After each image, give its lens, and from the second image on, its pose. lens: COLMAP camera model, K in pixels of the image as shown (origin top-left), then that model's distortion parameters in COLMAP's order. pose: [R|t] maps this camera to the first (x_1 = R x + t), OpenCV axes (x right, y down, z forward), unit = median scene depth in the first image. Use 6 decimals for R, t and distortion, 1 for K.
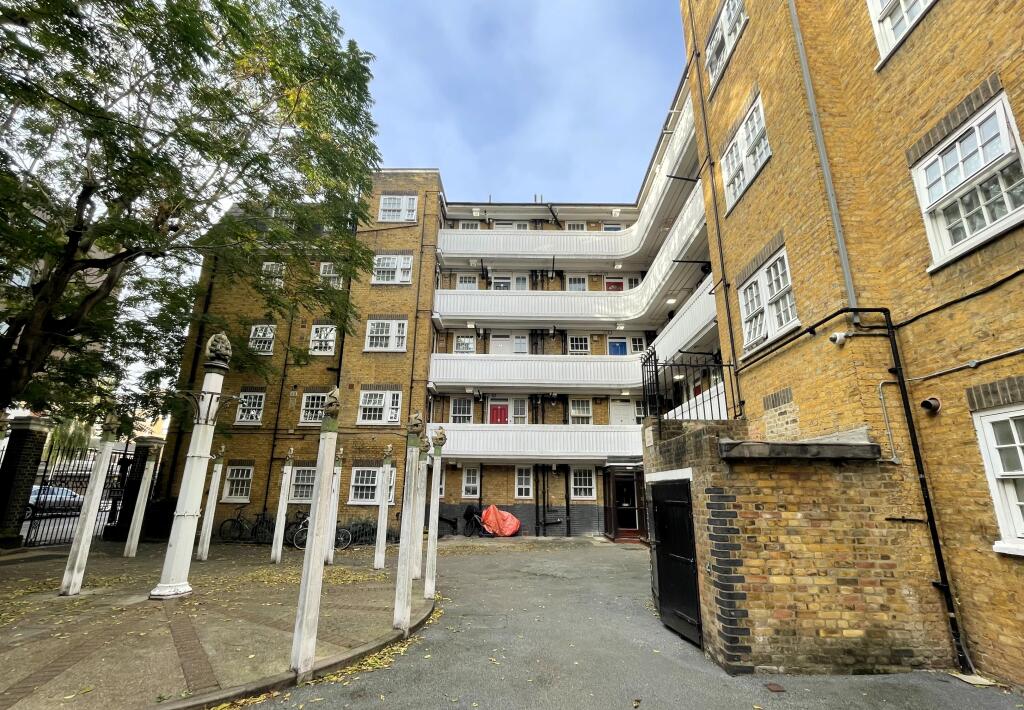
lens RADIAL K [[422.7, 0, 514.2], [0, 422.7, 384.4], [0, 0, 1]] dist [-0.000023, -0.000078]
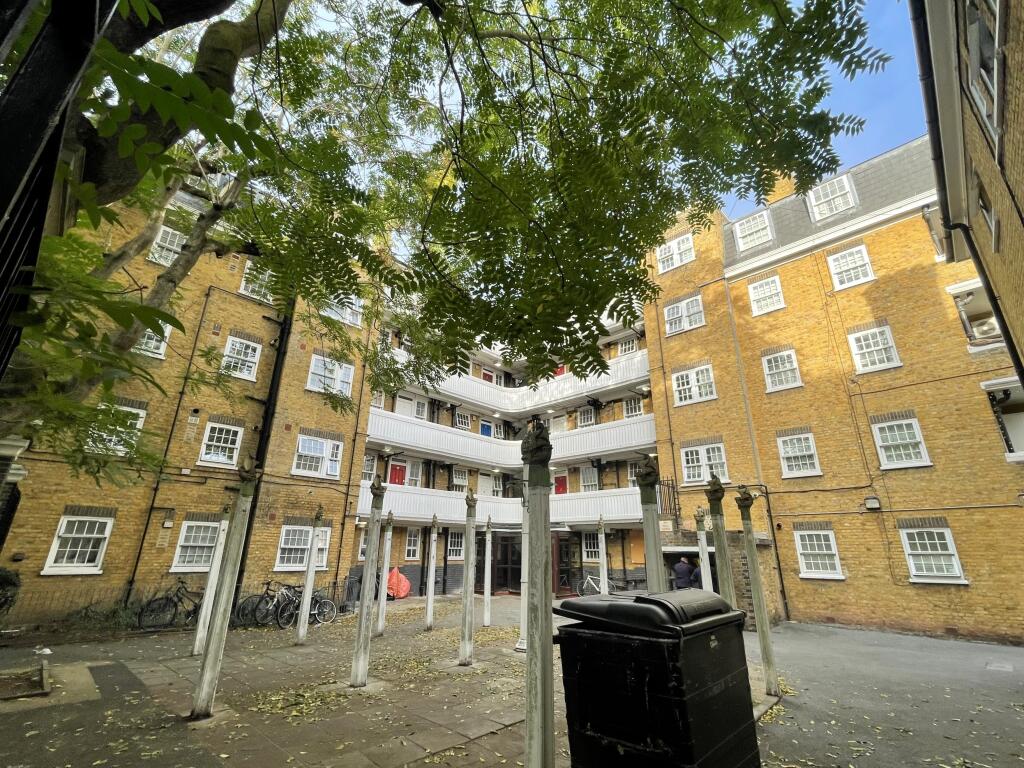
lens RADIAL K [[451.9, 0, 512.0], [0, 451.9, 384.0], [0, 0, 1]] dist [0.000658, -0.000050]
pose [[0.683931, 0.249697, 0.685486, -0.725227], [-0.183235, 0.968278, -0.169889, -0.007688], [-0.706161, -0.009413, 0.707988, 0.036781]]
